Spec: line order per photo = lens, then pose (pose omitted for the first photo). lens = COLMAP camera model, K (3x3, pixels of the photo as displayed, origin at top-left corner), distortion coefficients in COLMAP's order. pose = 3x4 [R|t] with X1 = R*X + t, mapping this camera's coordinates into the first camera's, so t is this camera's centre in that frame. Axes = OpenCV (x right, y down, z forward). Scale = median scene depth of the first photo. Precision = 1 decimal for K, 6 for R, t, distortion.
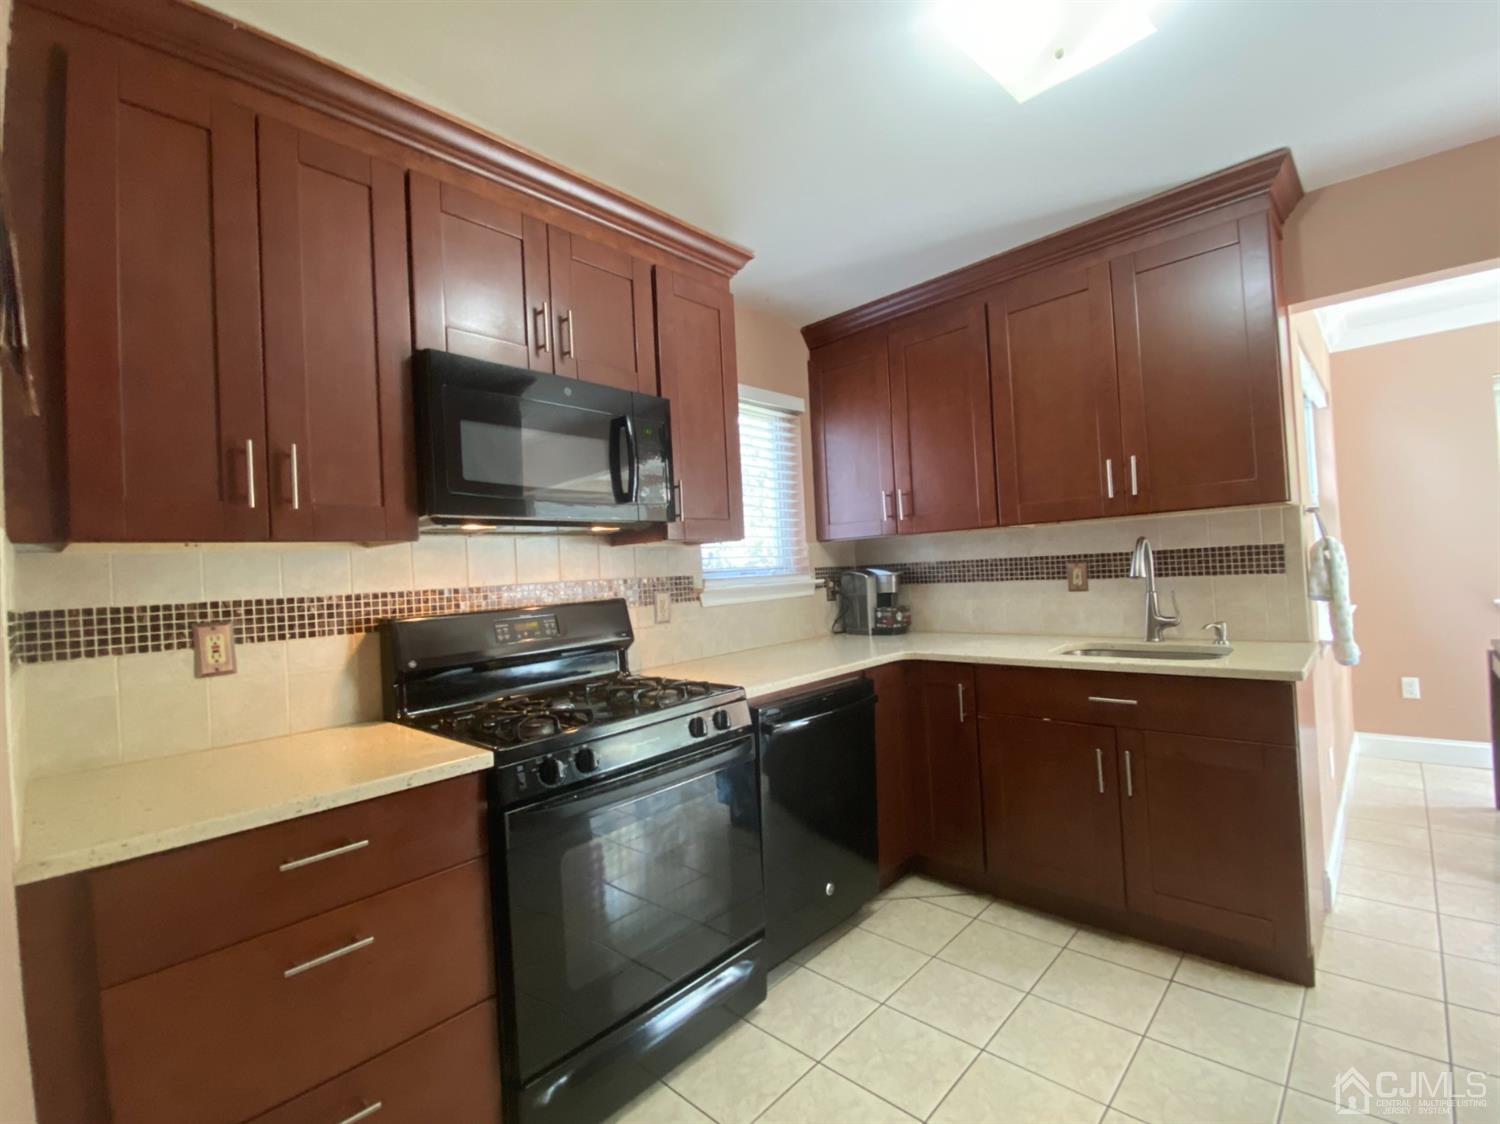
lens RADIAL K [[677.4, 0, 736.3], [0, 677.4, 560.2], [0, 0, 1]] dist [0.008140, -0.005983]
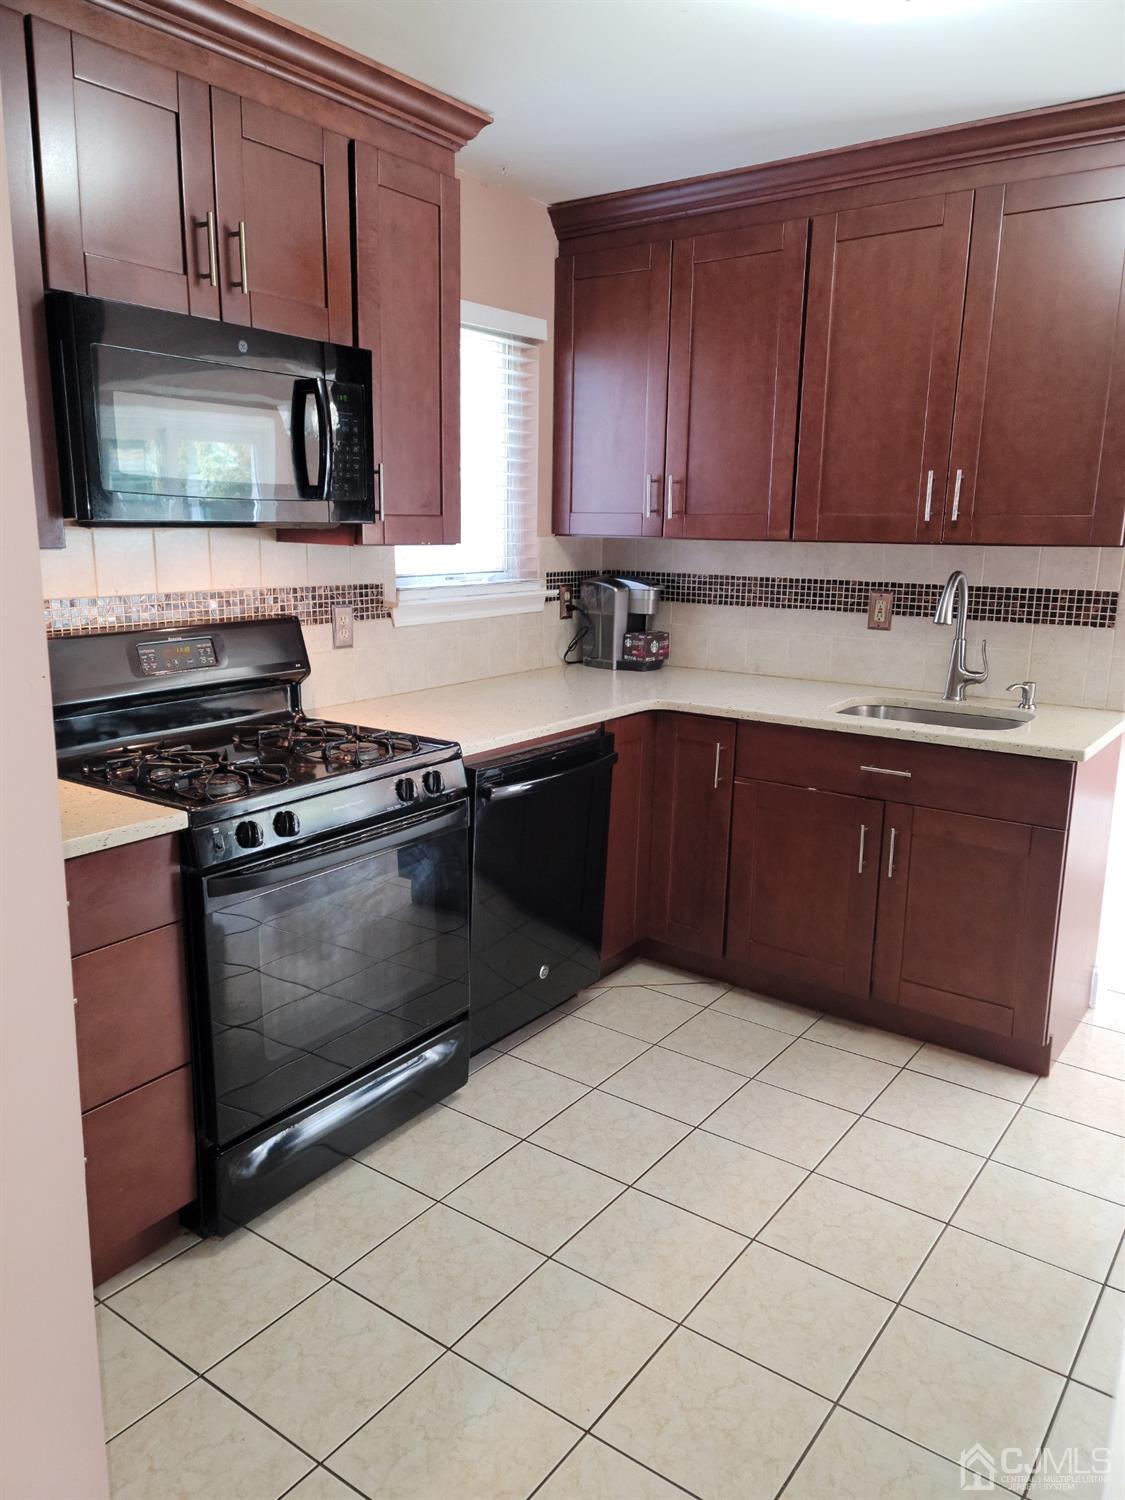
lens RADIAL K [[1103.9, 0, 535.4], [0, 1103.9, 763.6], [0, 0, 1]] dist [0.049621, -0.024881]
pose [[0.990541, 0.034656, 0.132772, -0.061843], [-0.064910, 0.970820, 0.230856, -0.086349], [-0.120897, -0.237290, 0.963887, -0.259636]]
